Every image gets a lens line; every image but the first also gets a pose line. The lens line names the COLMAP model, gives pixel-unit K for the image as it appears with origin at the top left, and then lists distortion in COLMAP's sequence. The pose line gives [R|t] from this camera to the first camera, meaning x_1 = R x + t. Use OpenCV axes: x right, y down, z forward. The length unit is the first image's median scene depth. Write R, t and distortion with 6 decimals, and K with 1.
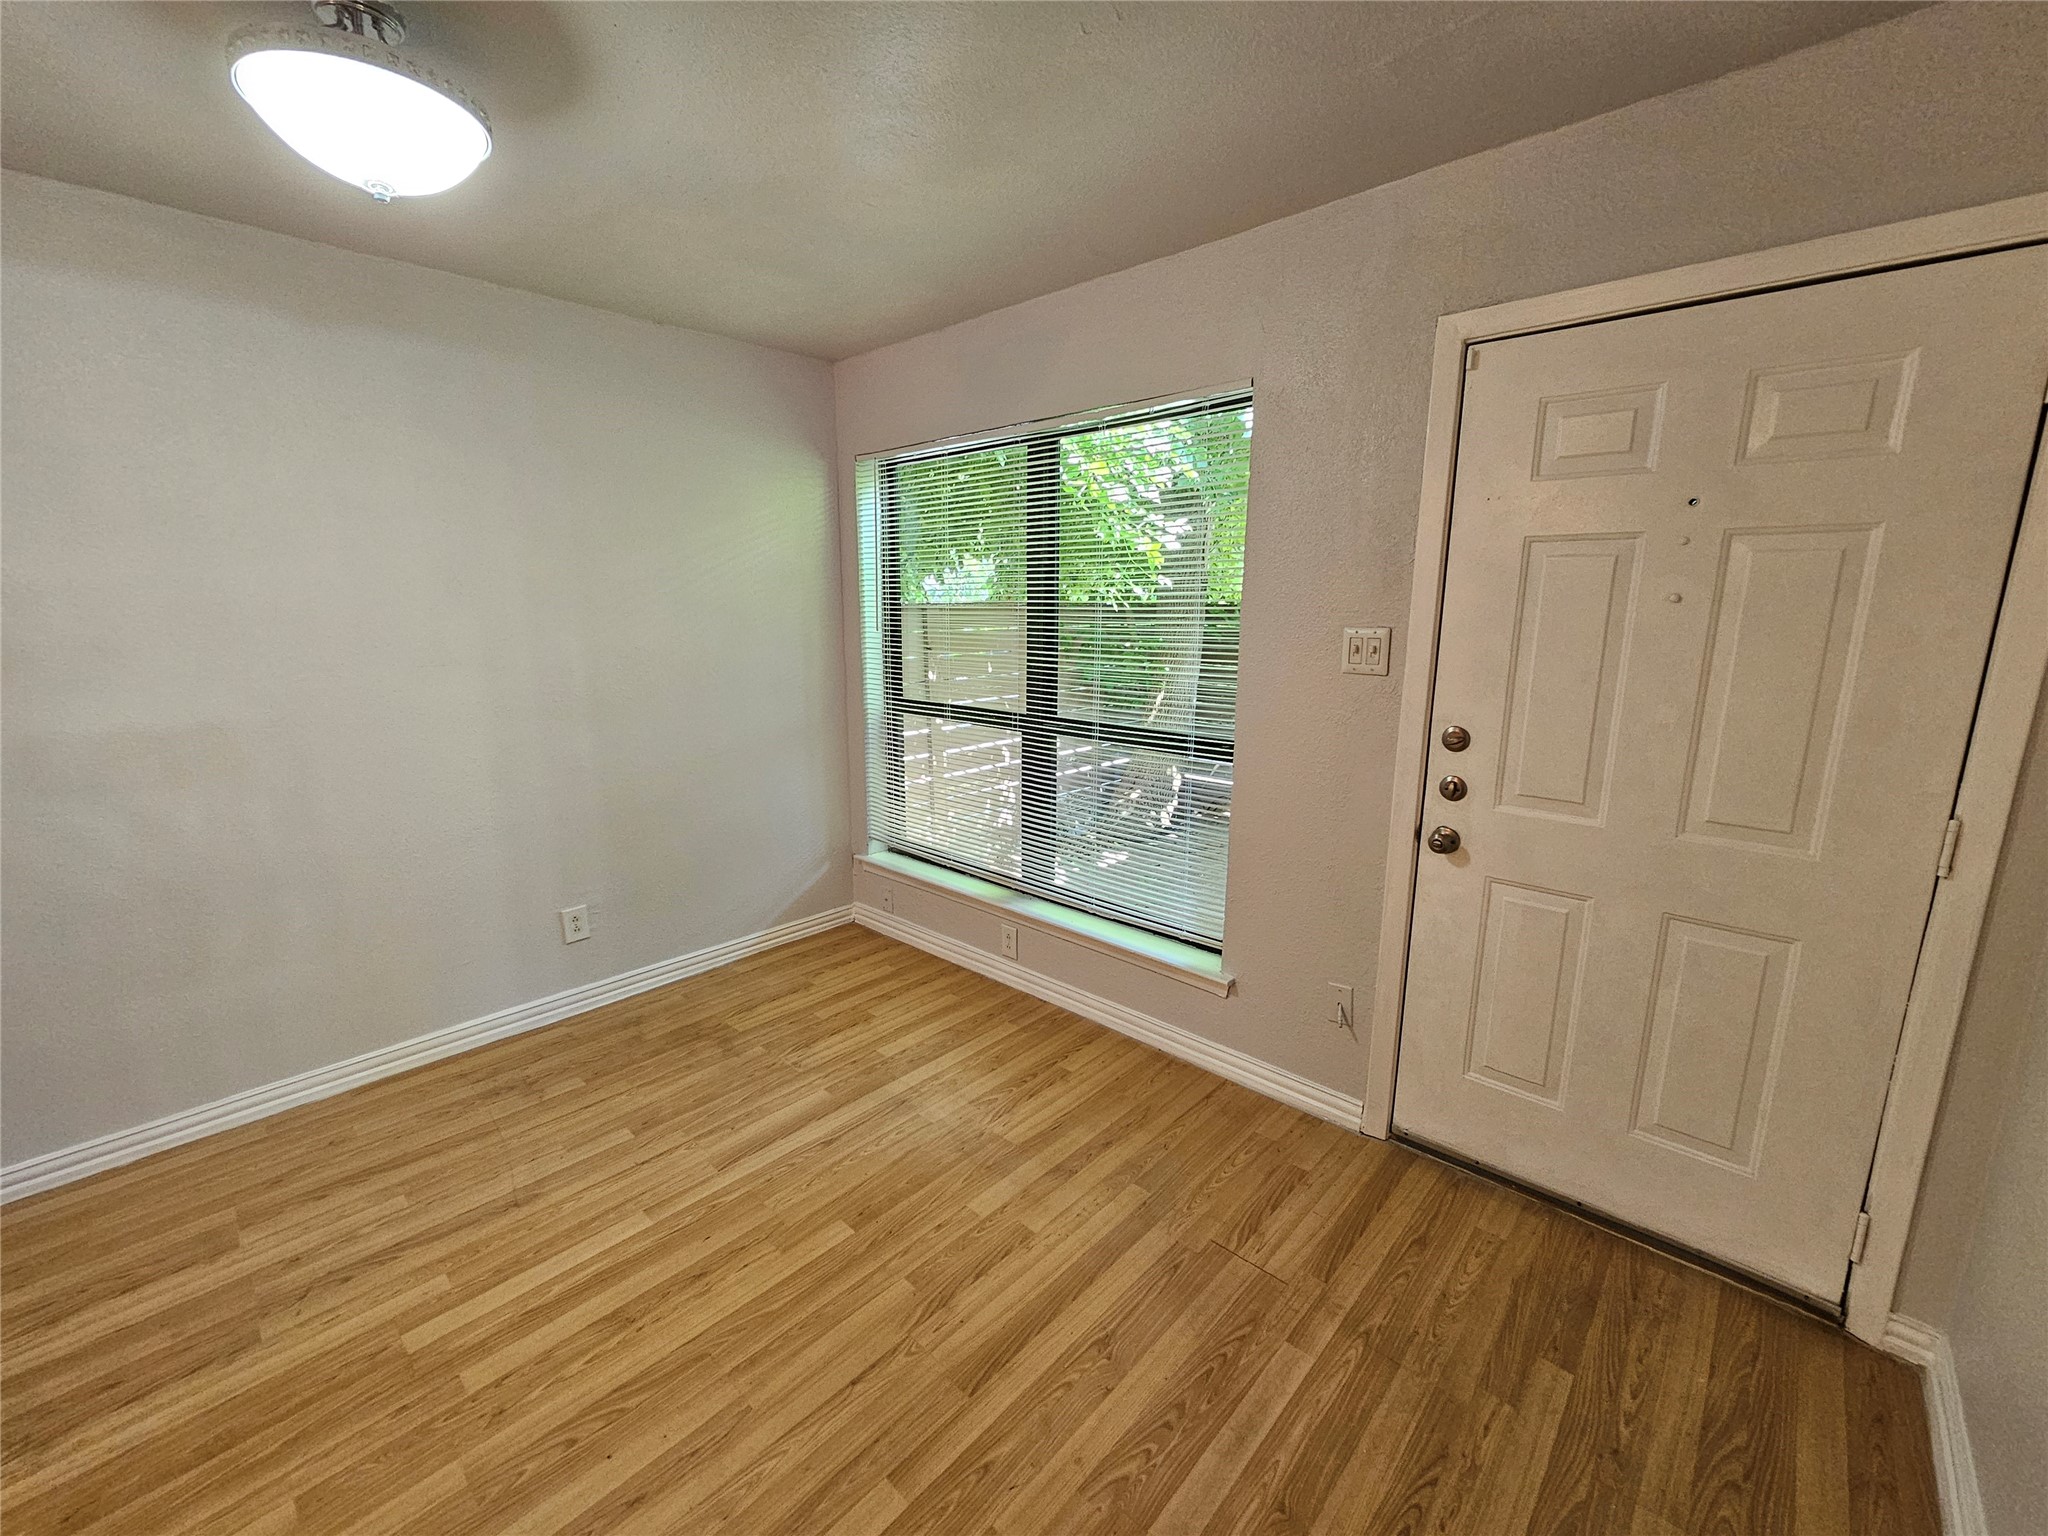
lens RADIAL K [[833.5, 0, 1036.3], [0, 833.5, 771.8], [0, 0, 1]] dist [-0.000901, -0.000026]
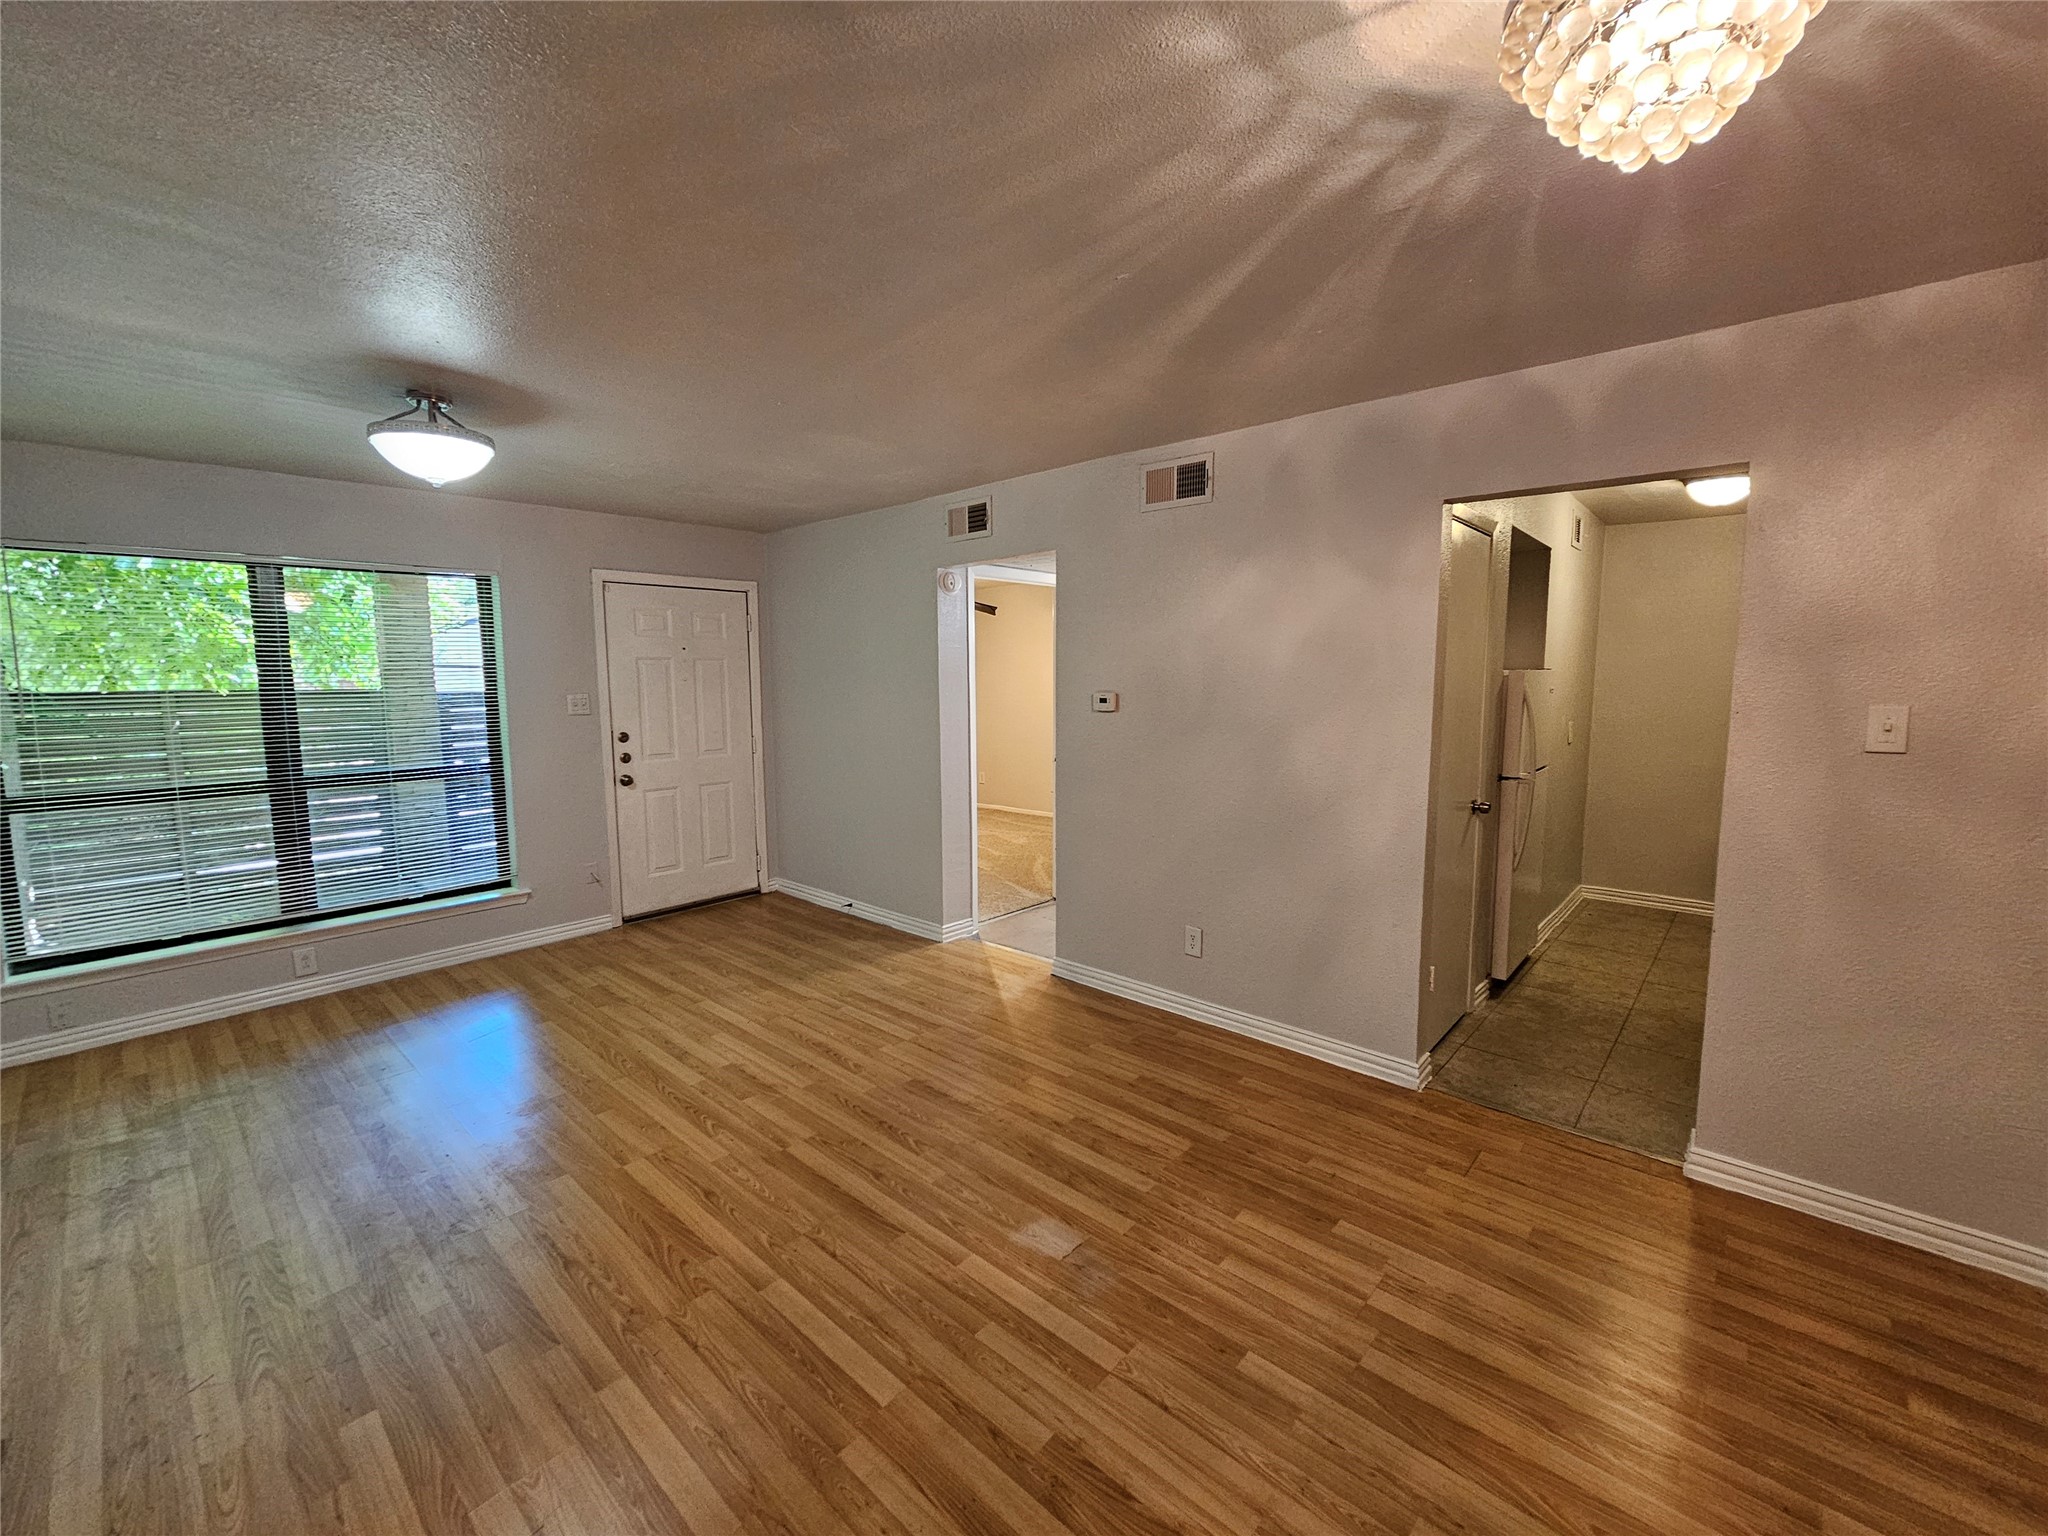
lens RADIAL K [[833.5, 0, 1036.3], [0, 833.5, 771.8], [0, 0, 1]] dist [-0.000901, -0.000026]
pose [[-0.002331, -0.129121, 0.991626, -1.881055], [0.208259, 0.969823, 0.126771, 0.001457], [-0.978071, 0.206811, 0.024630, -0.214306]]
